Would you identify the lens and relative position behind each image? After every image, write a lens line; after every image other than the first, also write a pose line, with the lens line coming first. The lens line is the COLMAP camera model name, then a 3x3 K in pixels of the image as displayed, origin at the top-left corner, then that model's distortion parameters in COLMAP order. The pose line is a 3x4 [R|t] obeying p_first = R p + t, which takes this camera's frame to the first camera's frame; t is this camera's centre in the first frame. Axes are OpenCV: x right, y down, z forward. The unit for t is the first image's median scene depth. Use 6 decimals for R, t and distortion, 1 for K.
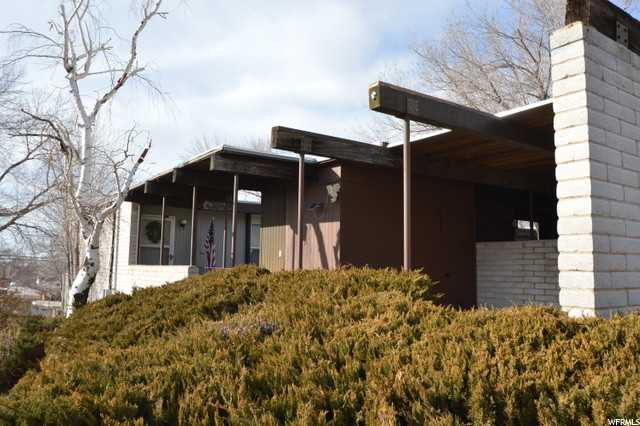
lens RADIAL K [[504.4, 0, 320.0], [0, 504.4, 213.0], [0, 0, 1]] dist [-0.050134, 0.007121]
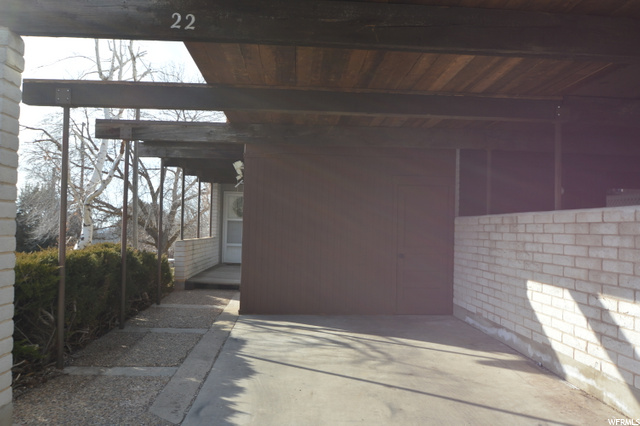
lens RADIAL K [[504.4, 0, 320.0], [0, 504.4, 213.0], [0, 0, 1]] dist [-0.050134, 0.007121]
pose [[0.852193, -0.010833, -0.523116, 0.593955], [0.045488, 0.997534, 0.053445, -0.001713], [0.521247, -0.069341, 0.850584, 0.204131]]
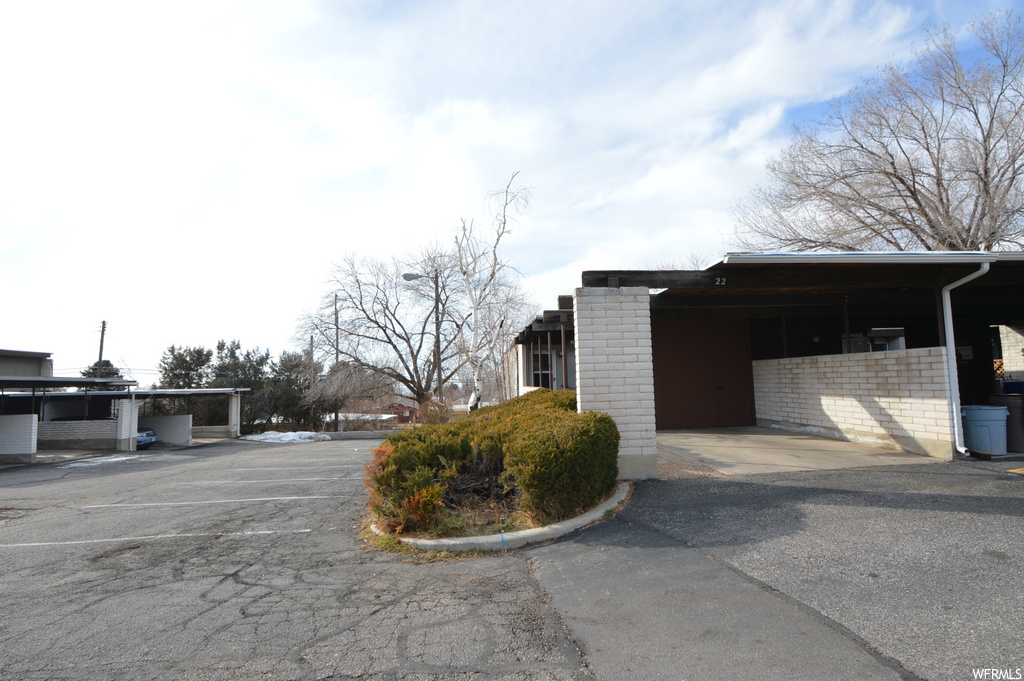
lens RADIAL K [[496.9, 0, 512.0], [0, 496.9, 340.5], [0, 0, 1]] dist [0.001127, -0.000060]
pose [[0.863950, -0.078813, -0.497372, 0.444037], [0.093955, 0.995562, 0.005448, -0.057084], [0.494735, -0.051438, 0.867520, -0.381232]]
